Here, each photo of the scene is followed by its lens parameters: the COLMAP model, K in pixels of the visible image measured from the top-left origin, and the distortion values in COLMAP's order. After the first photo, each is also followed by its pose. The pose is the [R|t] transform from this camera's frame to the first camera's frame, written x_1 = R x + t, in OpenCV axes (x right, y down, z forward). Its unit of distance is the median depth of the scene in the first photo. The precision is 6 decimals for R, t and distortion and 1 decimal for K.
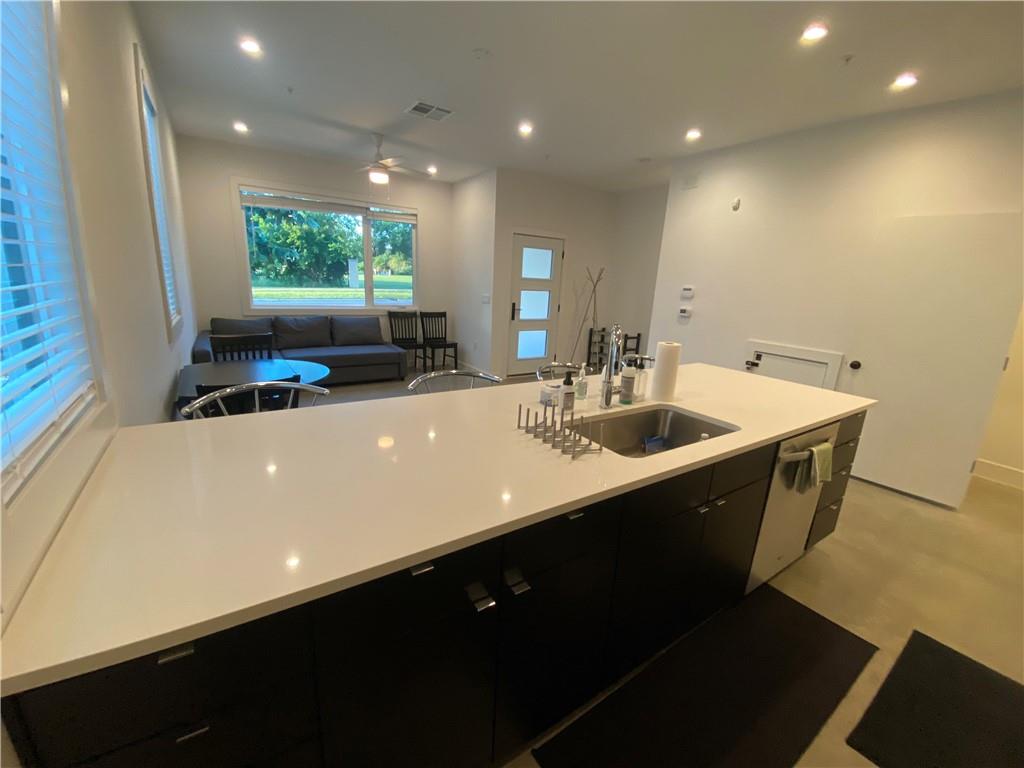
lens RADIAL K [[419.4, 0, 507.4], [0, 419.4, 378.5], [0, 0, 1]] dist [0.000792, -0.003616]
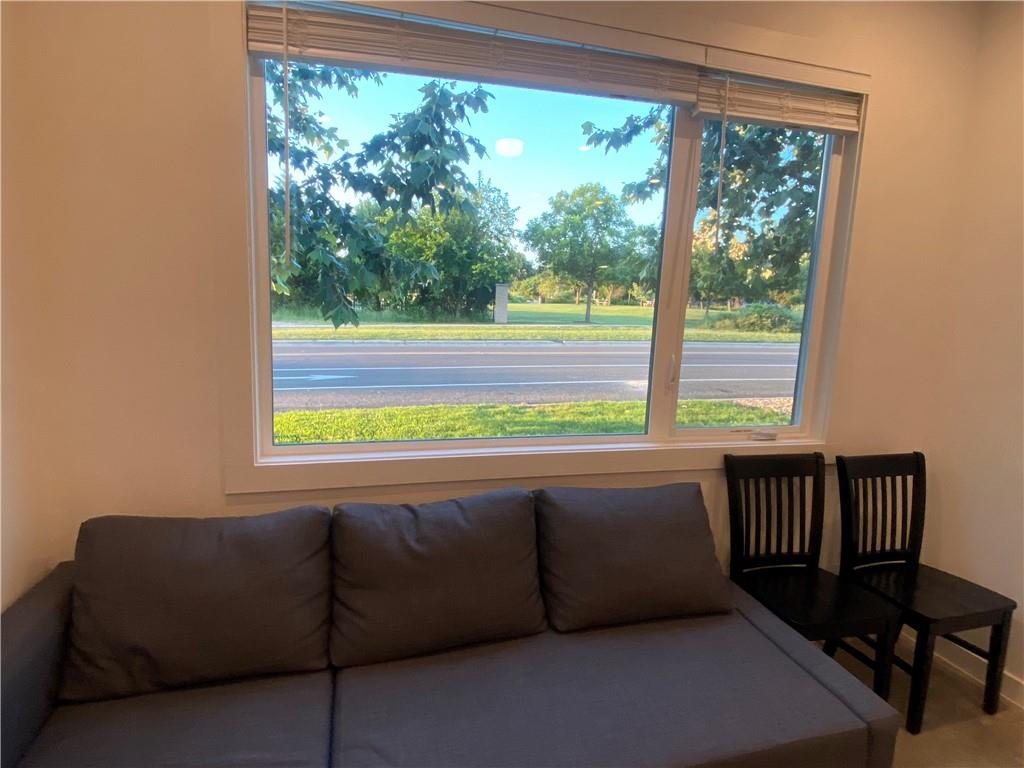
lens RADIAL K [[544.4, 0, 507.9], [0, 544.4, 384.7], [0, 0, 1]] dist [0.008038, 0.000289]
pose [[0.951742, 0.033973, -0.305012, -0.074422], [-0.061671, 0.994752, -0.081636, -0.039988], [0.300638, 0.096507, 0.948843, 0.147573]]
